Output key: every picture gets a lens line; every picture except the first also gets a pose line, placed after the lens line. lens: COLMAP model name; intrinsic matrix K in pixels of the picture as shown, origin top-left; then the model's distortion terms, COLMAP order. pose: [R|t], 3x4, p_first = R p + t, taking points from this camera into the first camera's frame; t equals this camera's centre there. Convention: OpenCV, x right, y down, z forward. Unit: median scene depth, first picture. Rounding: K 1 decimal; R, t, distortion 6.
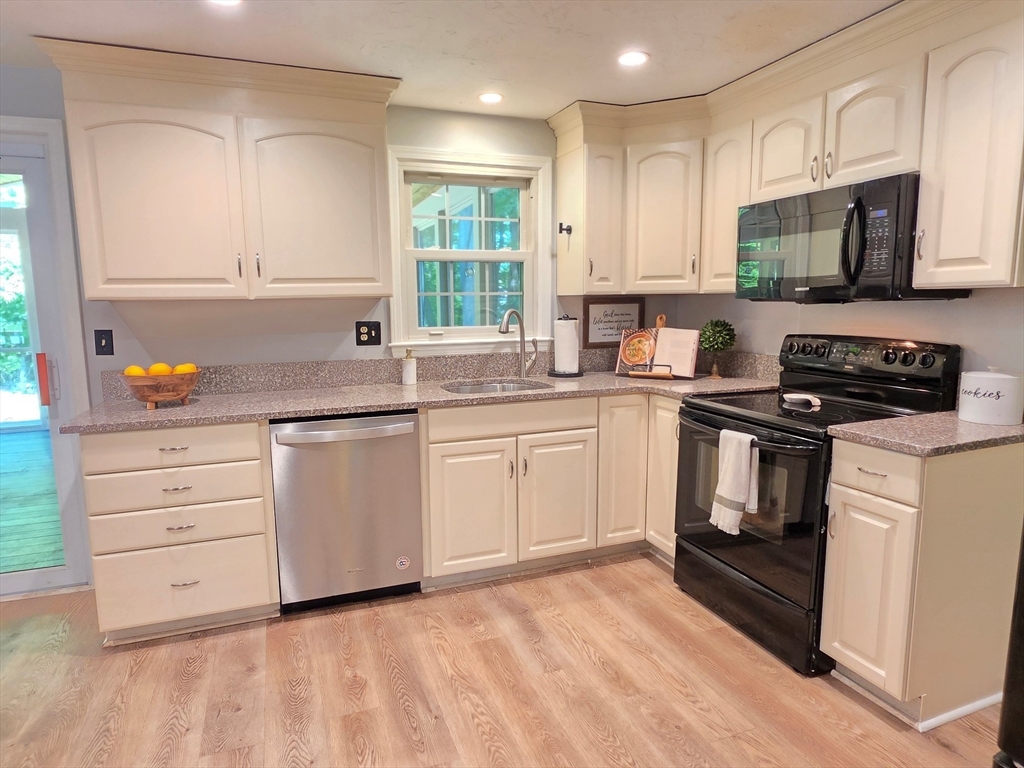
lens RADIAL K [[600.0, 0, 501.4], [0, 600.0, 383.4], [0, 0, 1]] dist [-0.002809, -0.000048]
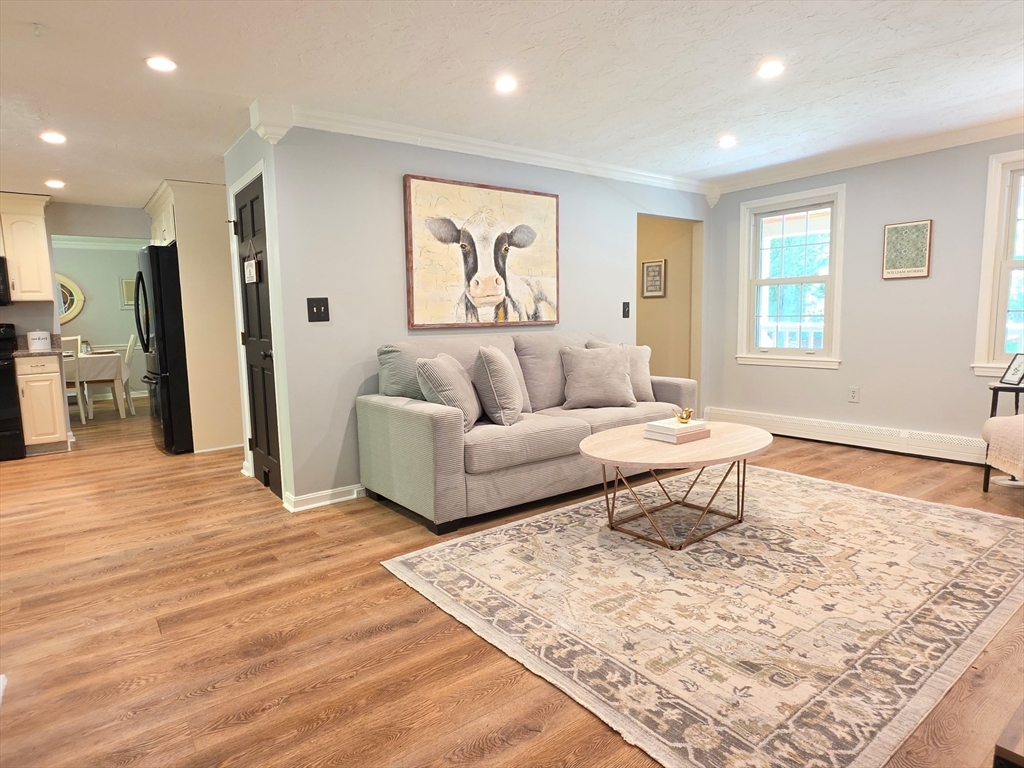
lens RADIAL K [[593.6, 0, 502.7], [0, 593.6, 384.3], [0, 0, 1]] dist [-0.004937, 0.001680]
pose [[-0.271871, -0.098090, 0.957322, -1.798321], [0.153288, 0.977676, 0.143708, 0.116064], [-0.950047, 0.185816, -0.250766, -0.236662]]
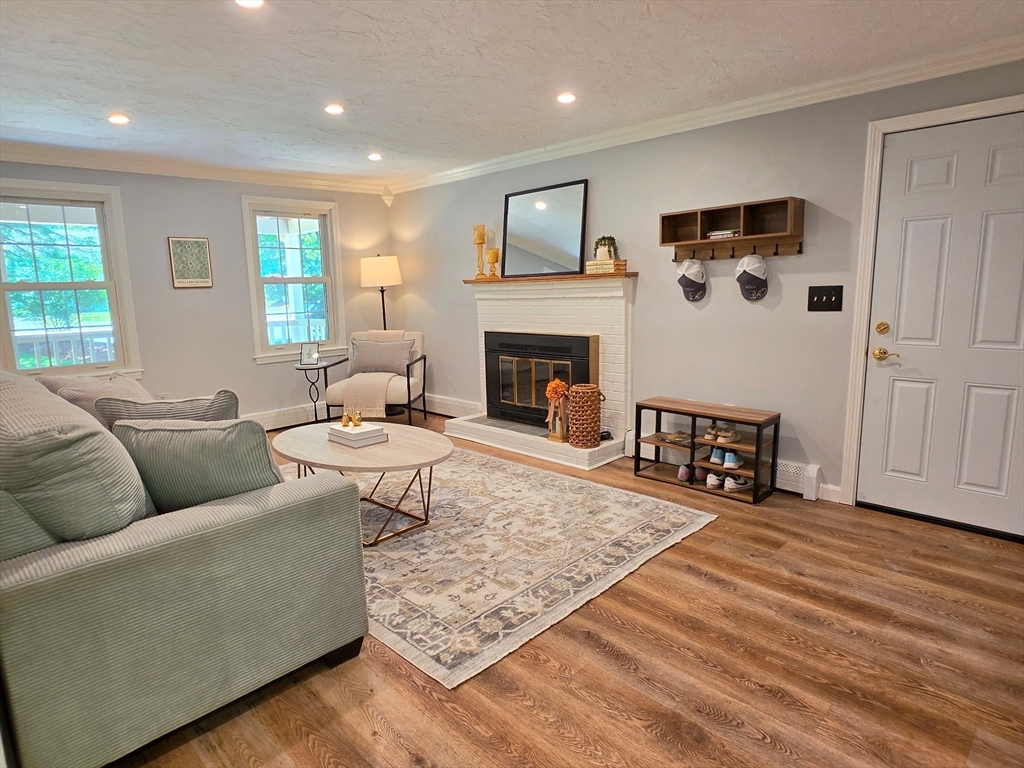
lens RADIAL K [[593.6, 0, 502.7], [0, 593.6, 384.3], [0, 0, 1]] dist [-0.004937, 0.001680]
pose [[-0.914047, 0.097741, -0.393655, -0.638519], [-0.021980, 0.957169, 0.288694, -0.027059], [0.405011, 0.272532, -0.872750, 0.300492]]
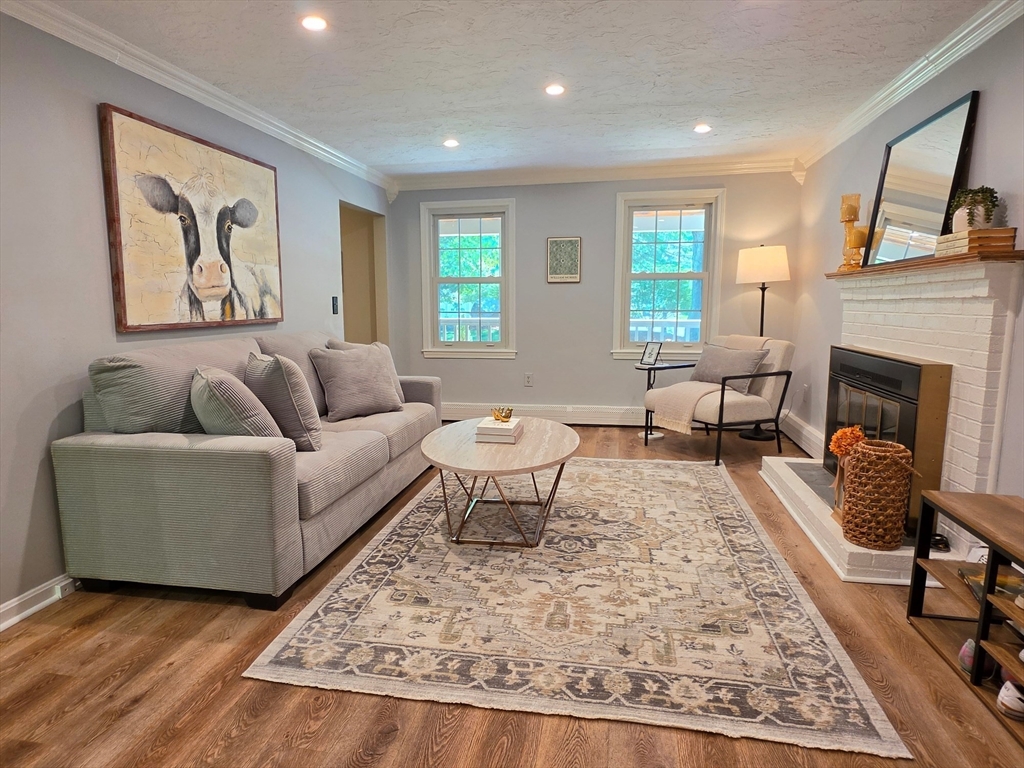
lens RADIAL K [[593.6, 0, 502.7], [0, 593.6, 384.3], [0, 0, 1]] dist [-0.004937, 0.001680]
pose [[-0.847668, -0.063730, 0.526685, -1.417634], [0.082660, 0.964769, 0.249776, 0.047836], [-0.524048, 0.255263, -0.812536, 0.076439]]
